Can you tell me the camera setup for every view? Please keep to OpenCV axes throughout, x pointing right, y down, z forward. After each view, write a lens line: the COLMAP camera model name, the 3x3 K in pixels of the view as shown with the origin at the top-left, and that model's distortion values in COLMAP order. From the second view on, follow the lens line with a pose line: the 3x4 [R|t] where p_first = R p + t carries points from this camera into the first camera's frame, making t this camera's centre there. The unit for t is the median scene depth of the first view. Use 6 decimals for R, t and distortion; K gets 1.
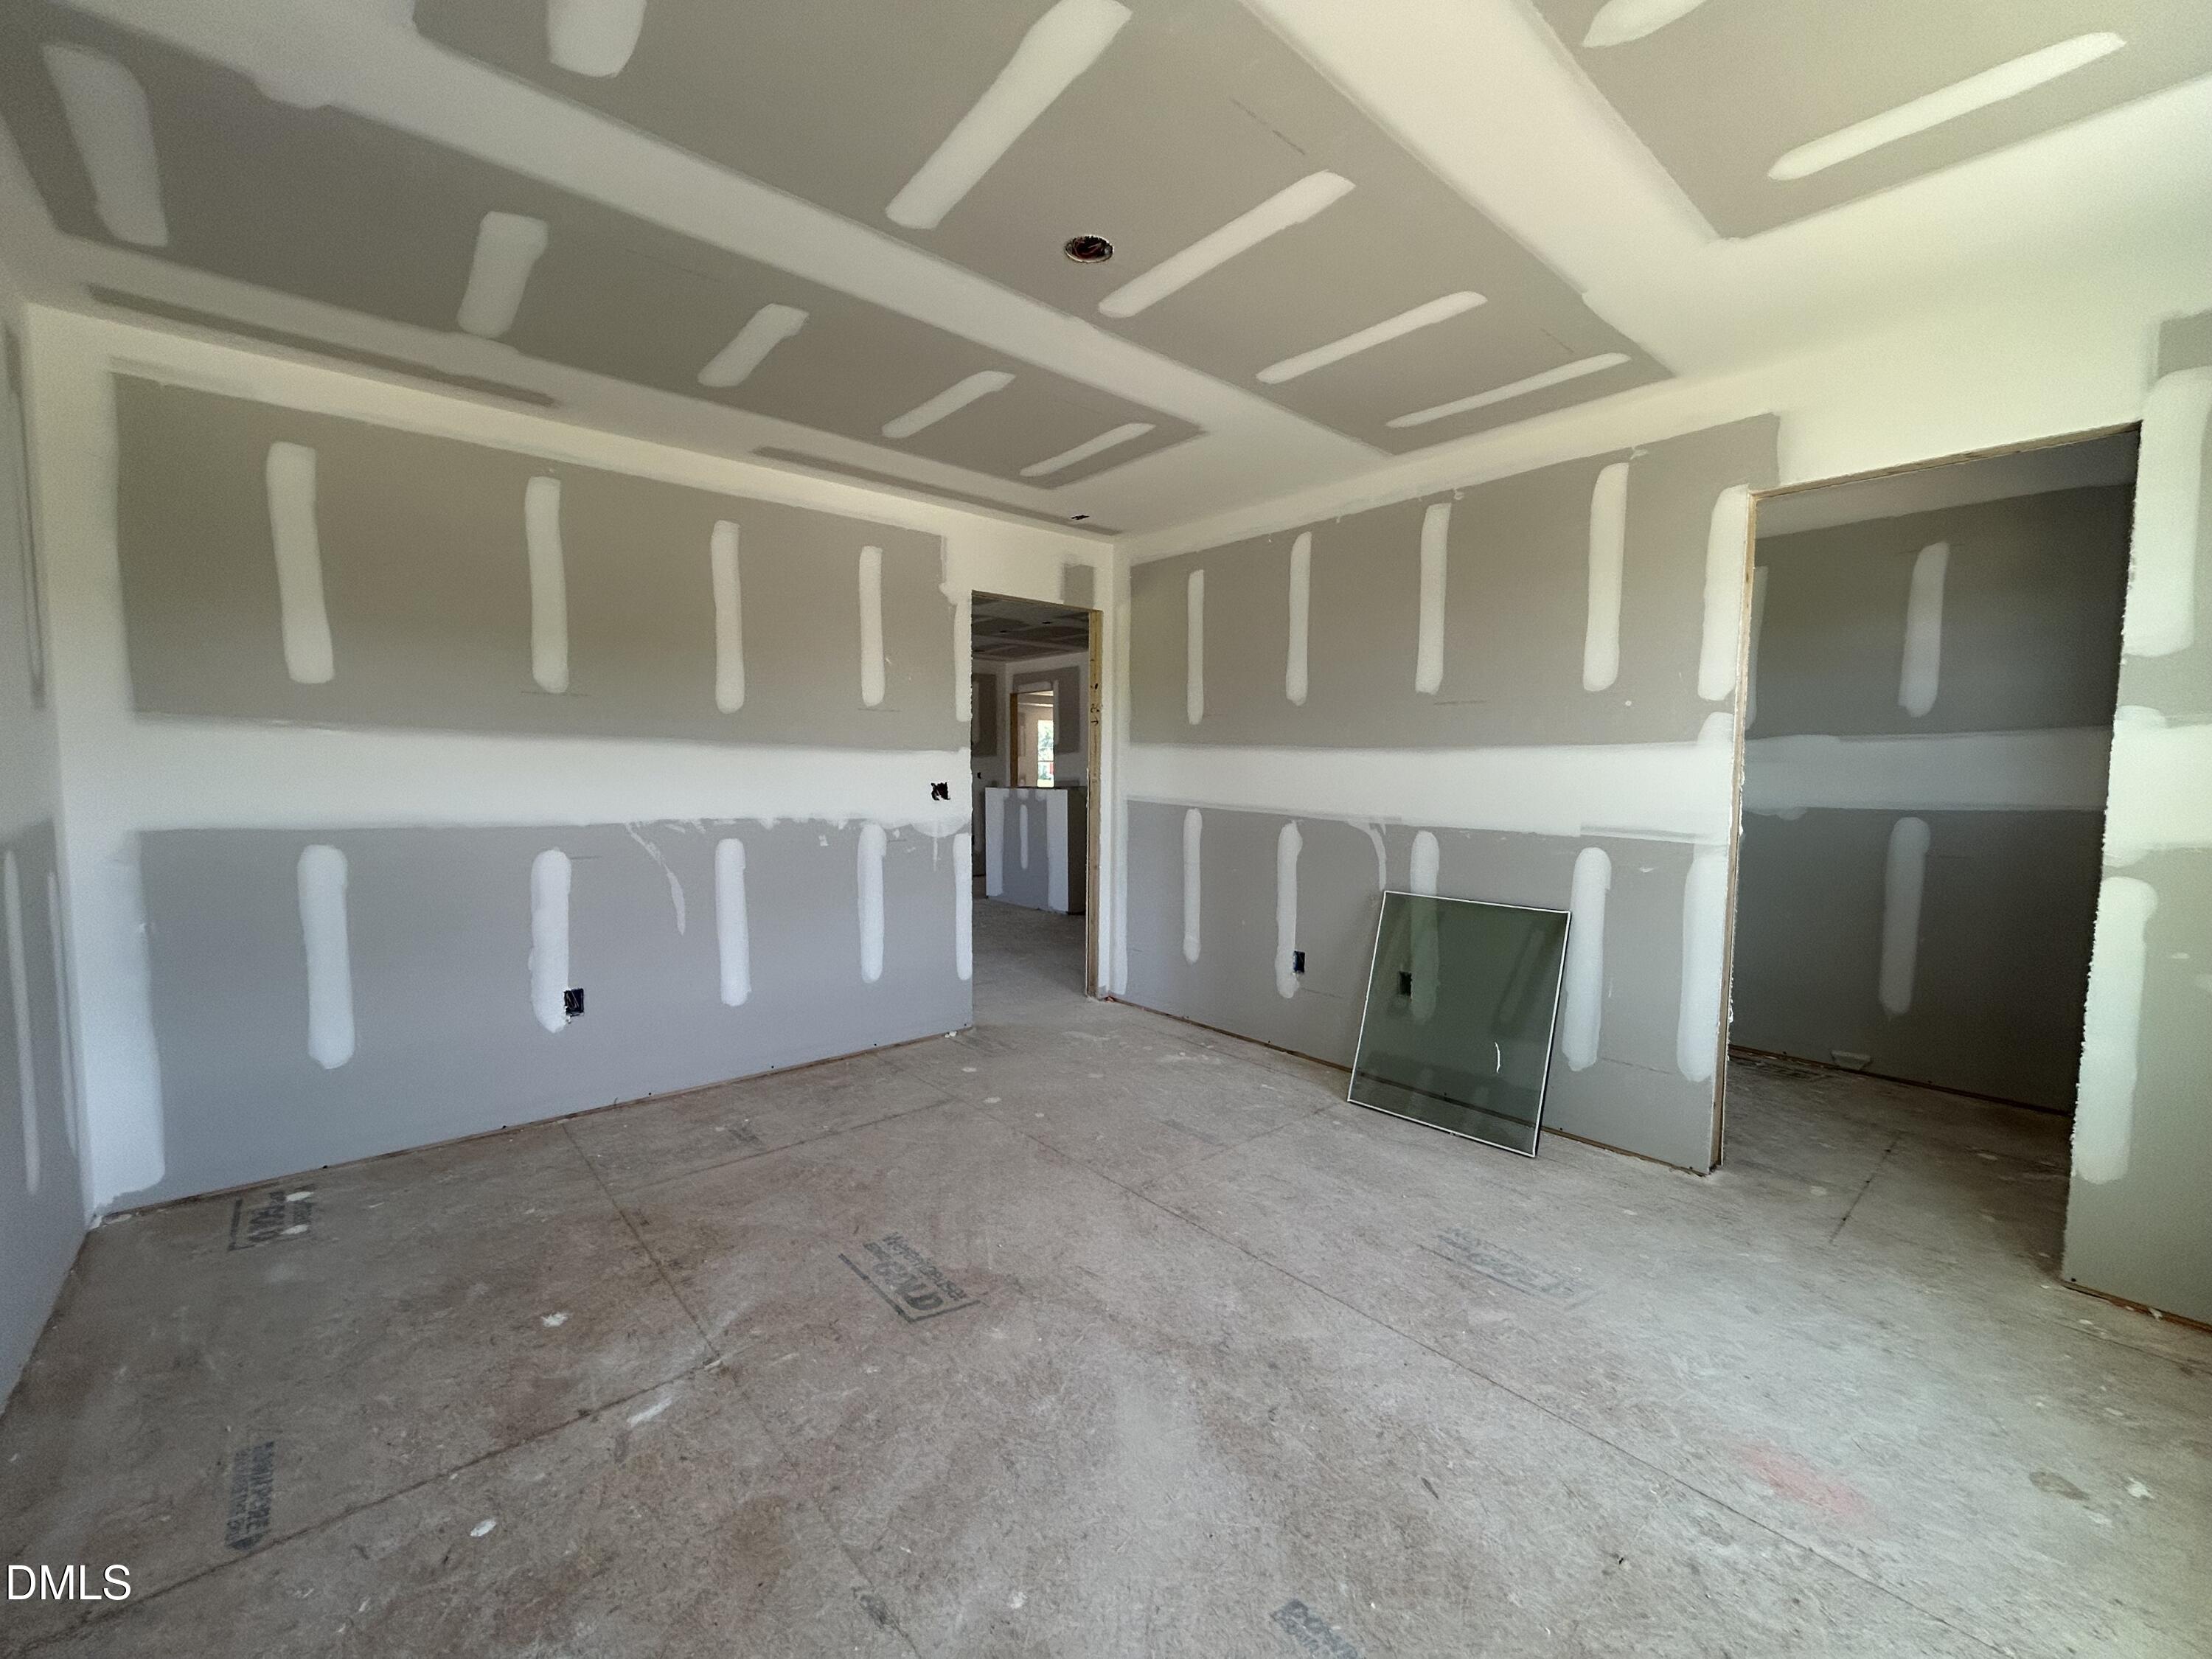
lens RADIAL K [[896.0, 0, 1112.9], [0, 896.0, 832.1], [0, 0, 1]] dist [0.000396, 0.000039]
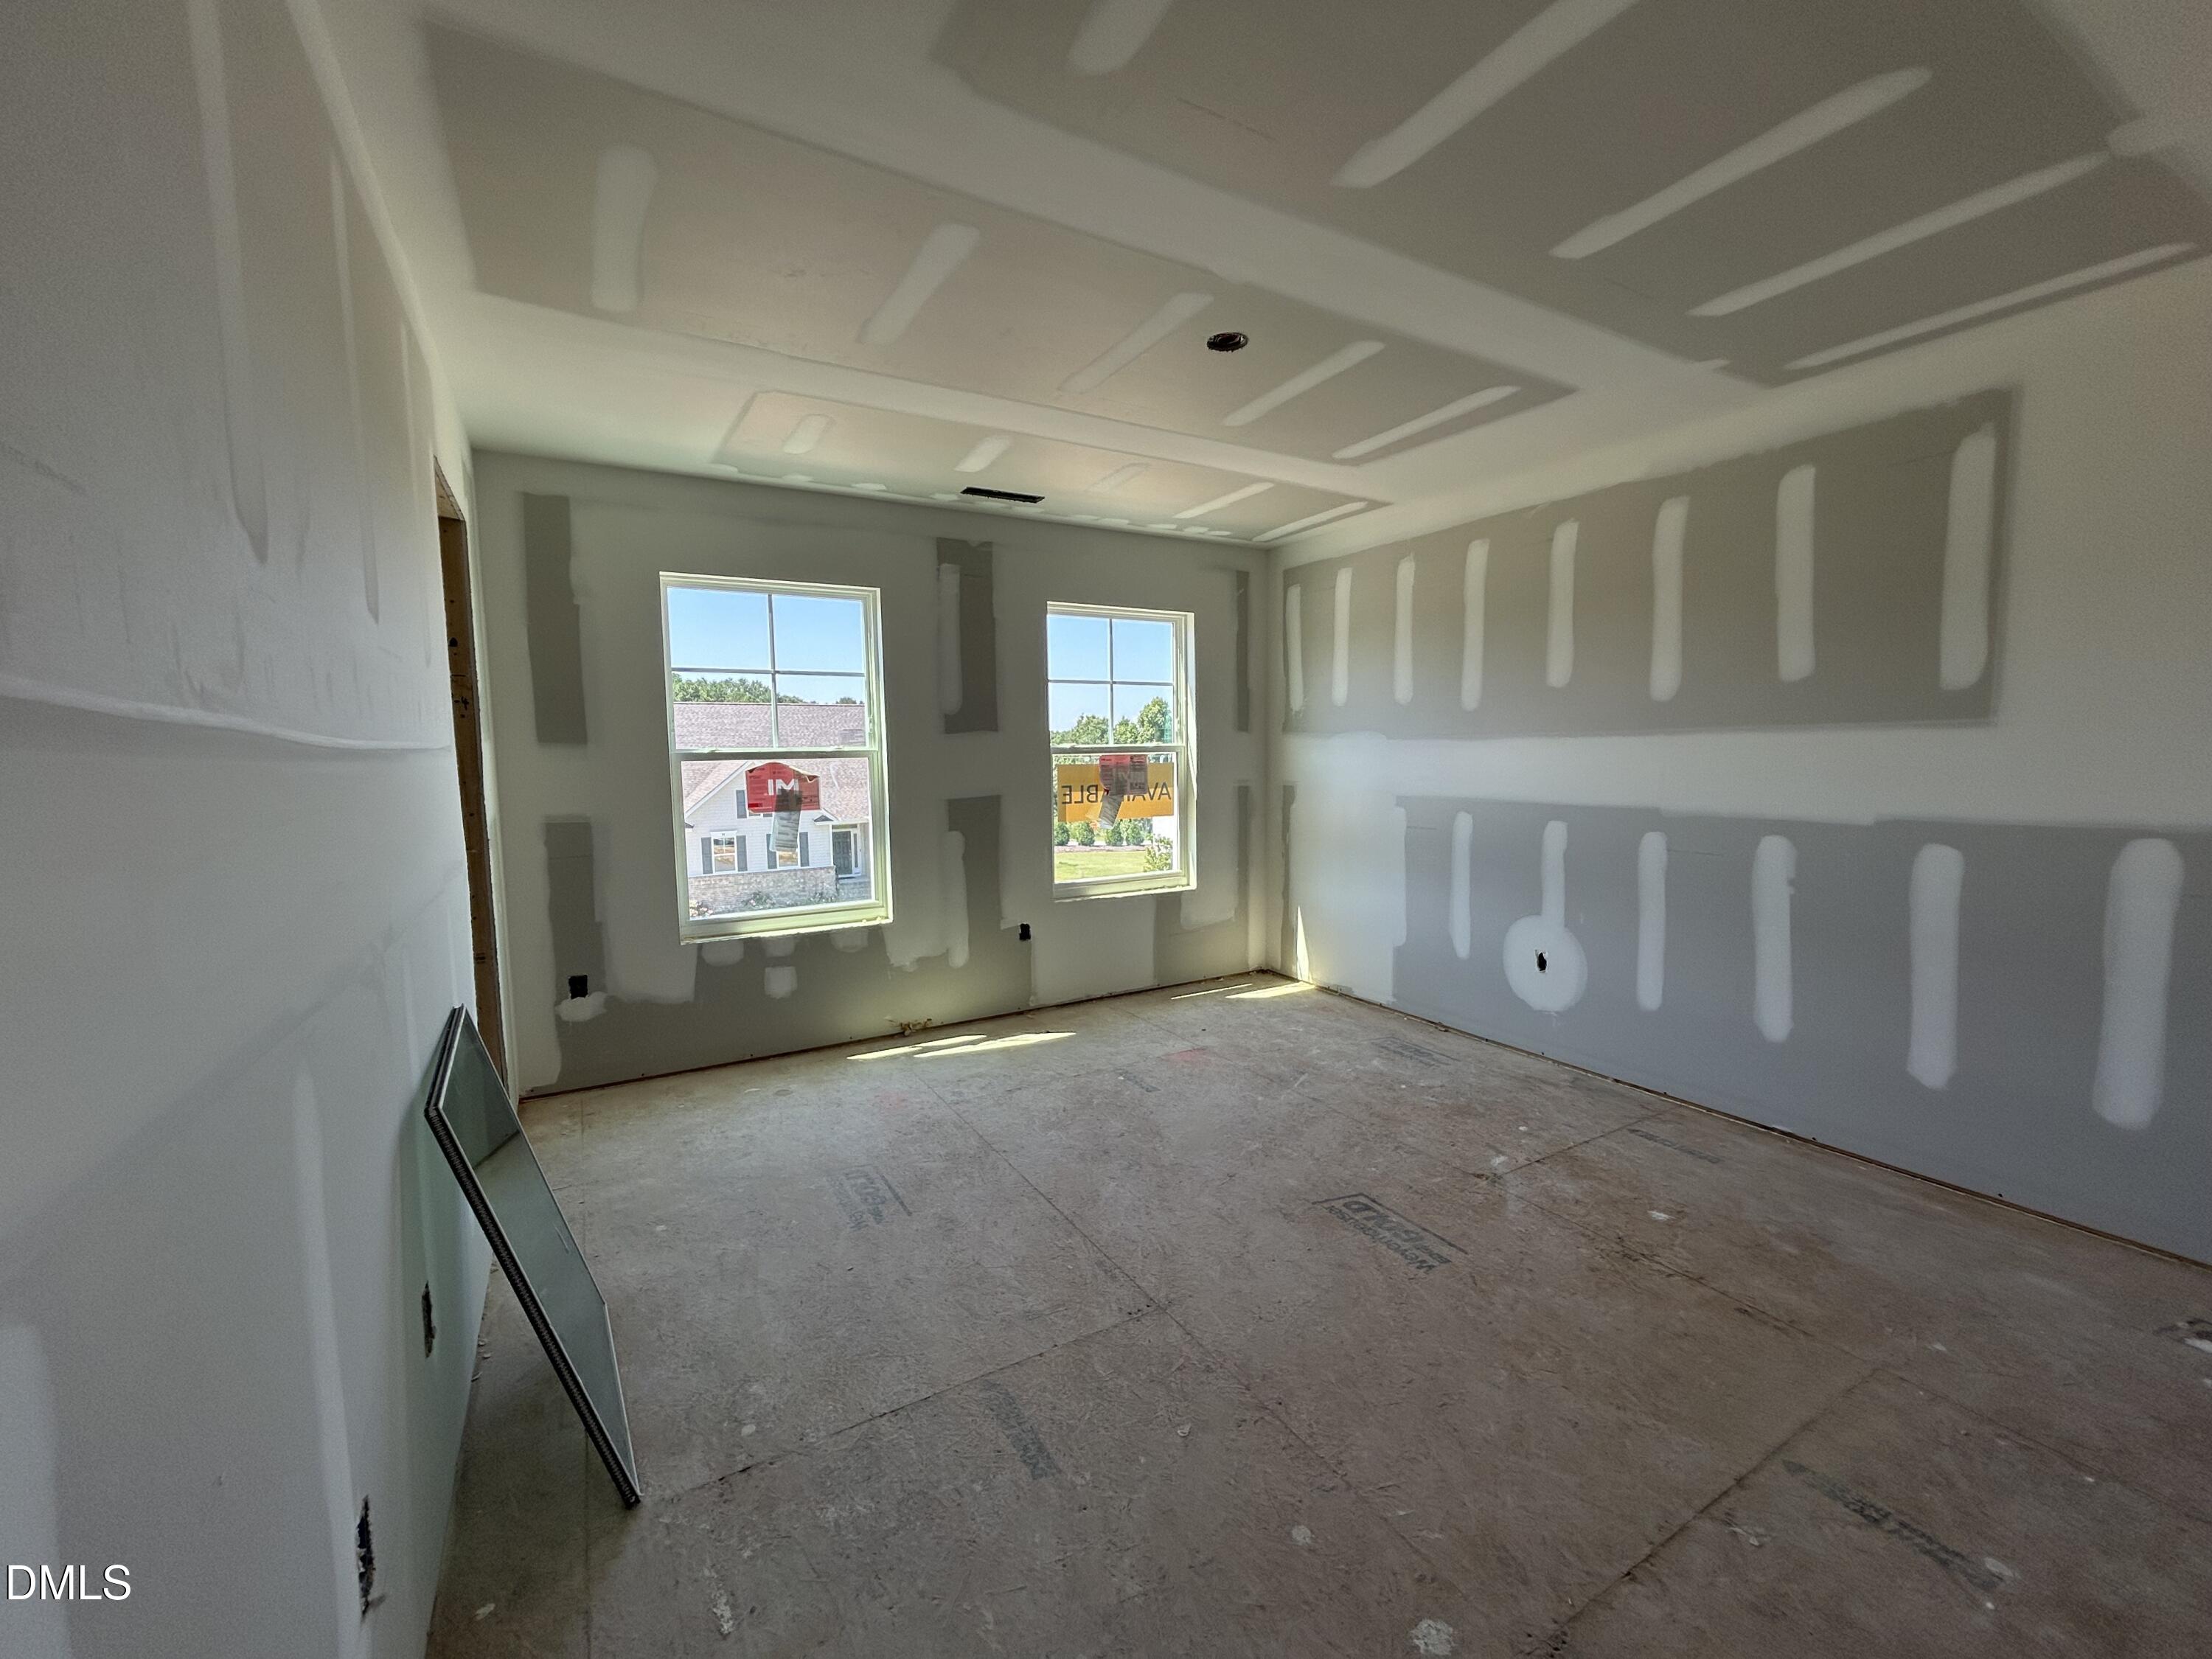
lens RADIAL K [[862.1, 0, 1099.4], [0, 862.1, 809.5], [0, 0, 1]] dist [-0.000222, 0.000034]
pose [[-0.978325, -0.011548, 0.206753, -0.095616], [0.019753, 0.988687, 0.148689, -0.184064], [-0.206131, 0.149550, -0.967029, 2.017598]]
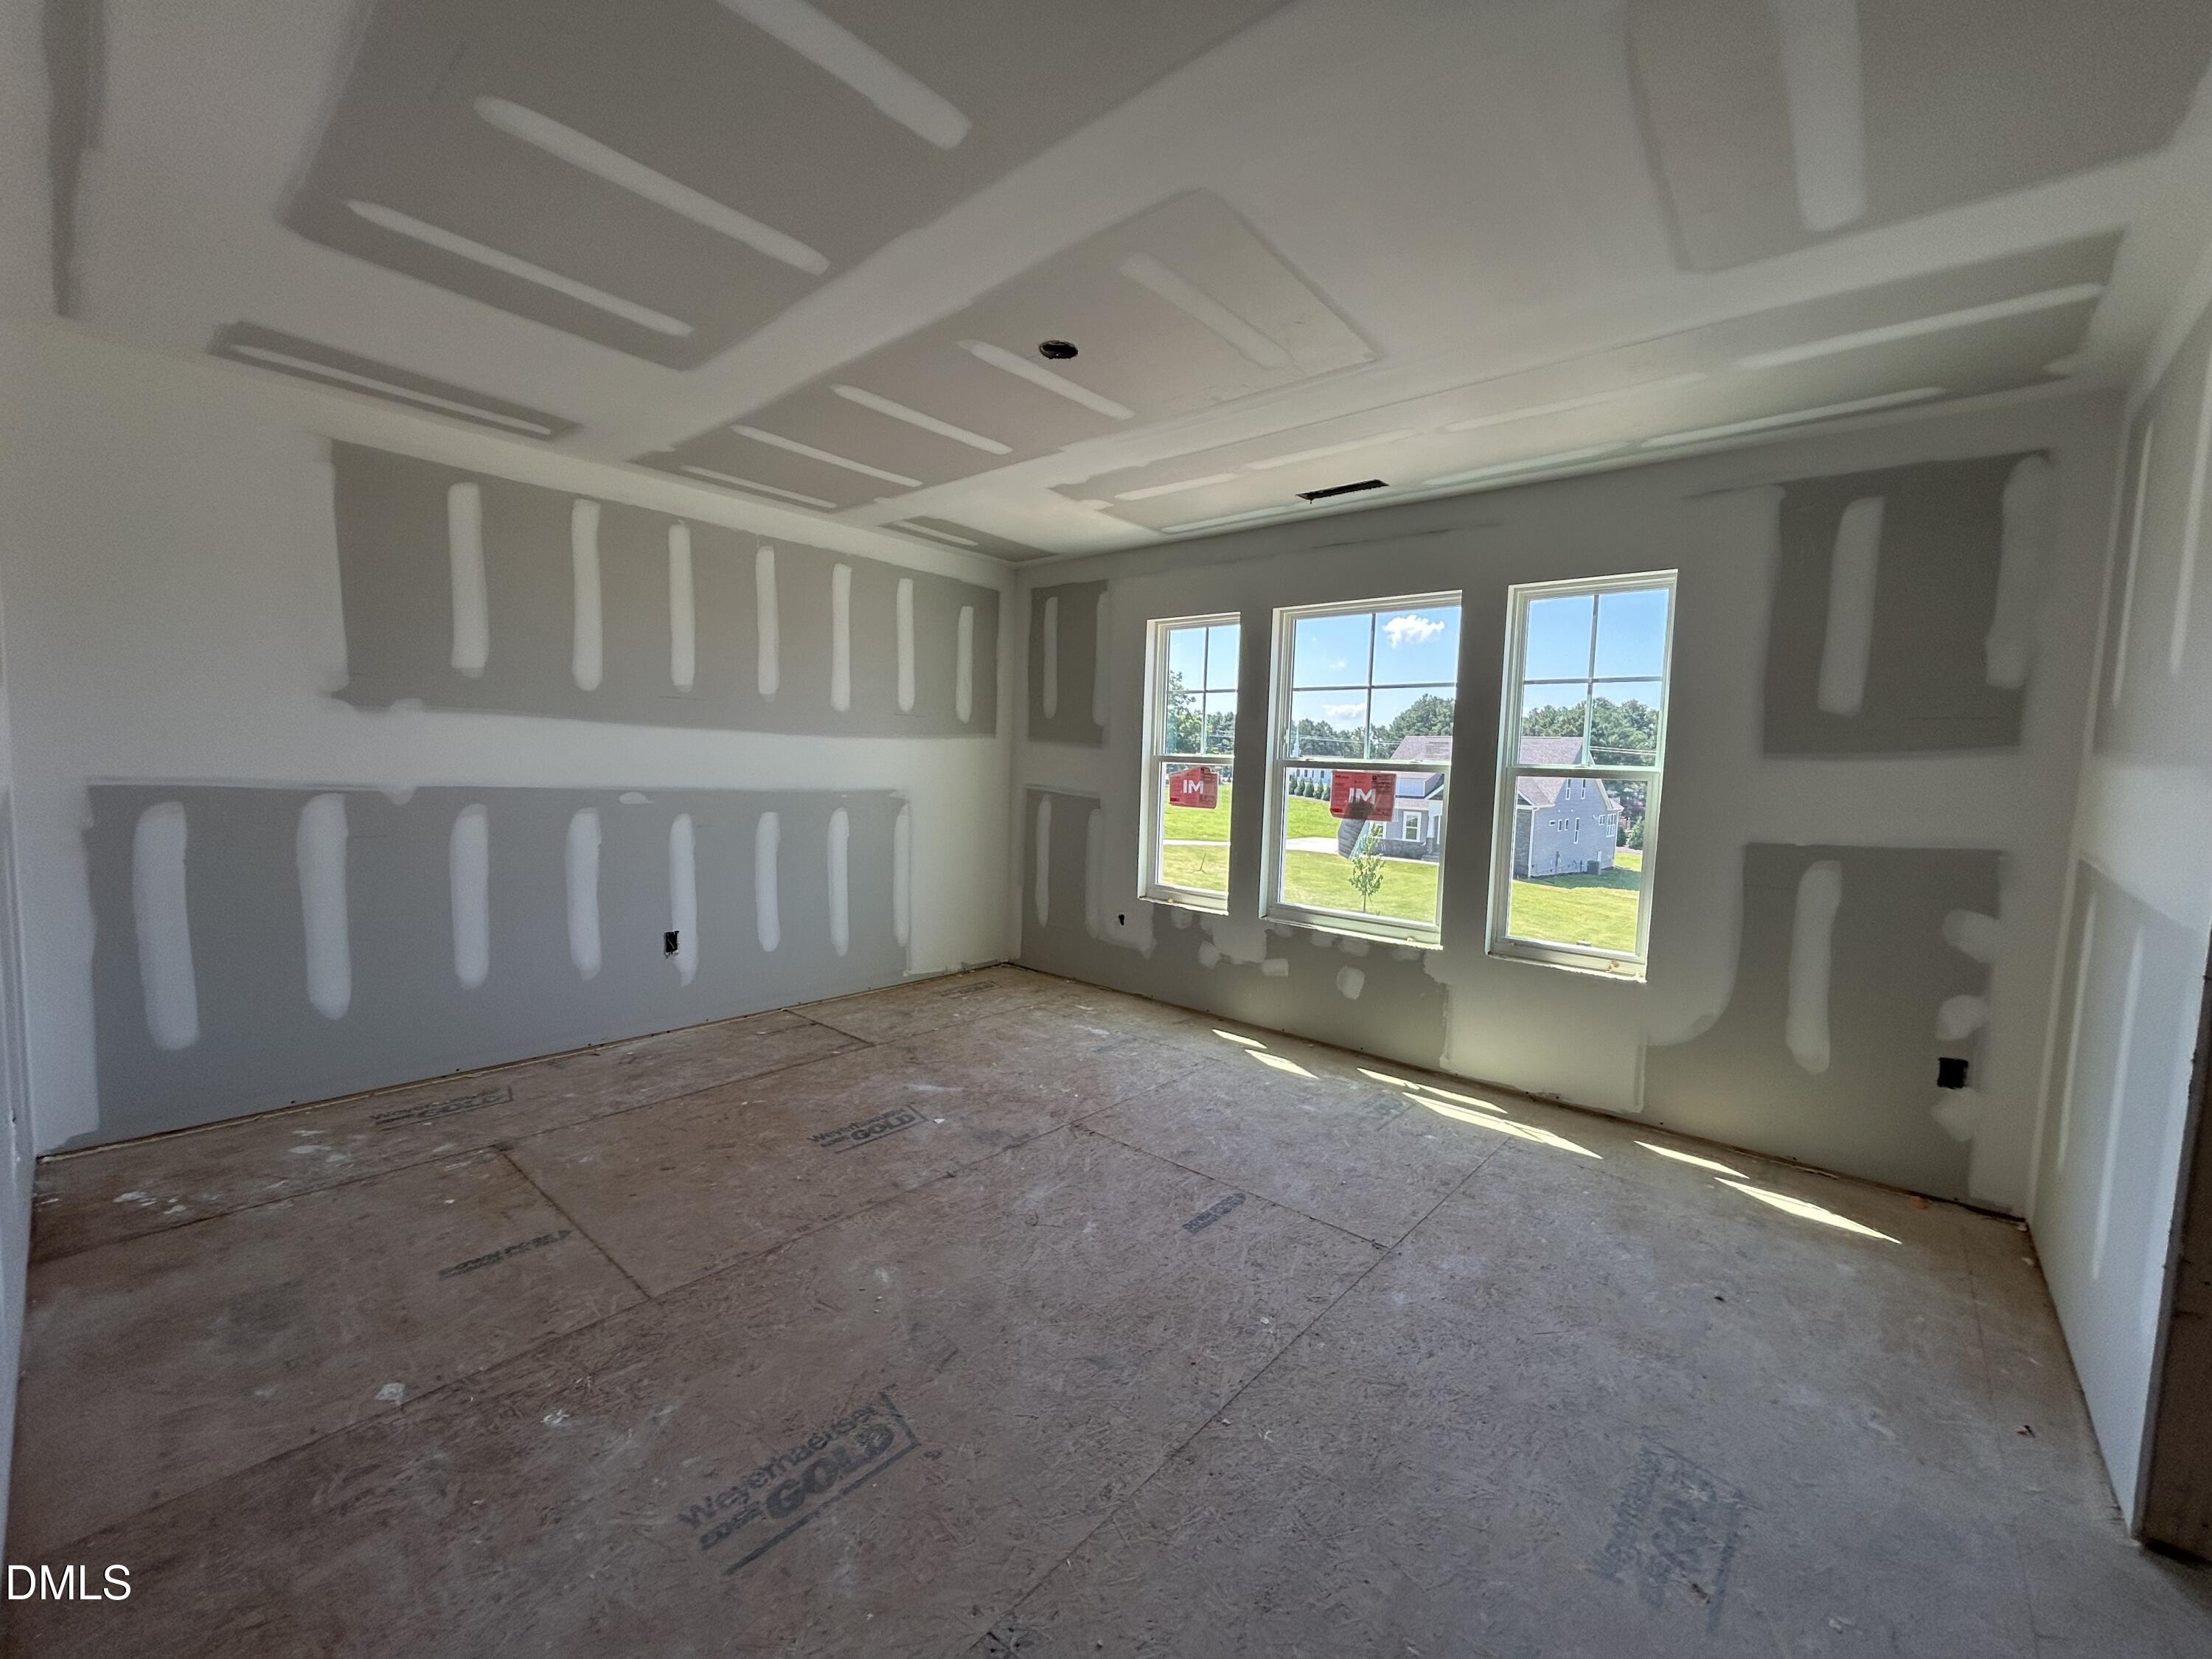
lens RADIAL K [[906.2, 0, 1106.0], [0, 906.2, 829.5], [0, 0, 1]] dist [0.023506, 0.000041]
pose [[-0.127510, -0.094009, 0.987372, -1.151619], [0.045591, 0.993890, 0.100518, -0.119045], [-0.990789, 0.057832, -0.122445, 1.043523]]
